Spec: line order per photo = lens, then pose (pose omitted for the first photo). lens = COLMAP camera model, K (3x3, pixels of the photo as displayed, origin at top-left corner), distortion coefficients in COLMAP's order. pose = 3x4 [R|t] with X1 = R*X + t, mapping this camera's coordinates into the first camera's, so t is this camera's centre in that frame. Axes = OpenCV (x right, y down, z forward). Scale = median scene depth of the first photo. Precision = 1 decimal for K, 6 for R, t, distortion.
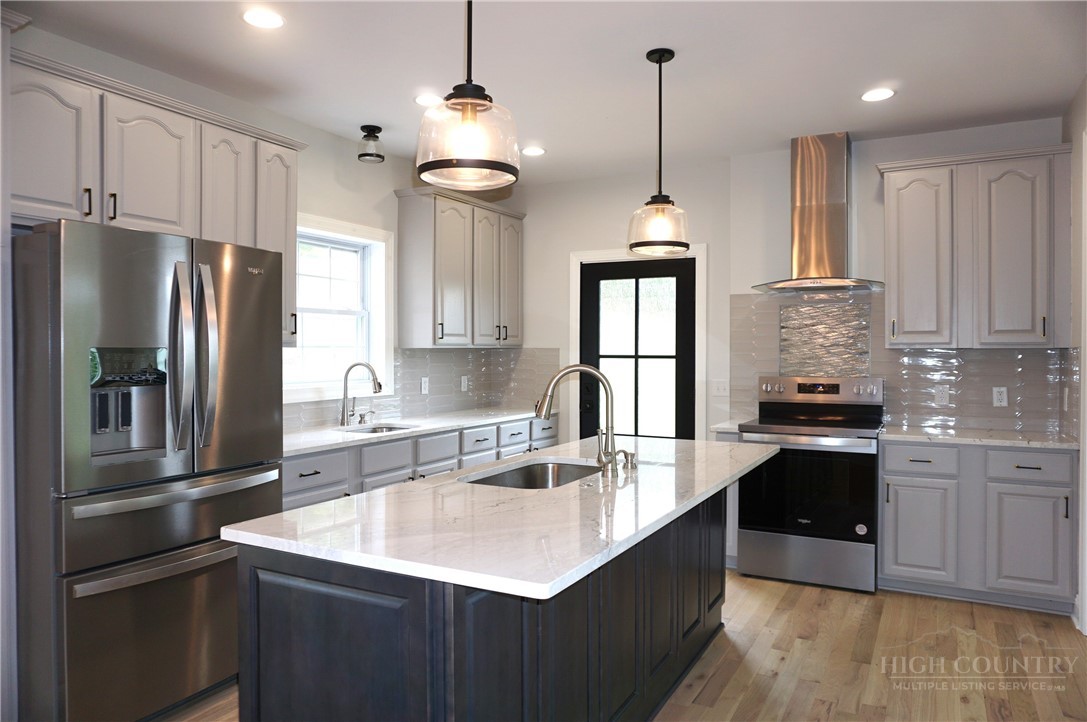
lens RADIAL K [[739.1, 0, 542.4], [0, 739.1, 358.9], [0, 0, 1]] dist [-0.052460, 0.034062]
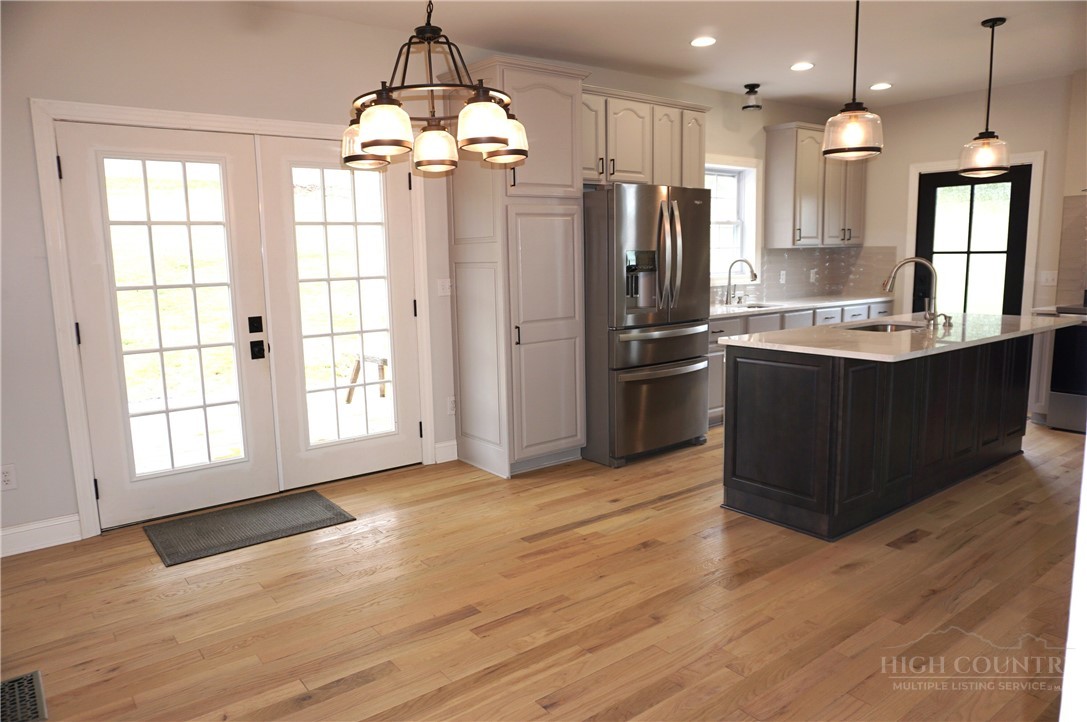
lens RADIAL K [[739.1, 0, 530.1], [0, 739.1, 359.0], [0, 0, 1]] dist [-0.052460, 0.034062]
pose [[0.908521, 0.041438, -0.415780, -0.021653], [0.014685, 0.991289, 0.130883, 0.003835], [0.417582, -0.125016, 0.899998, -0.430517]]
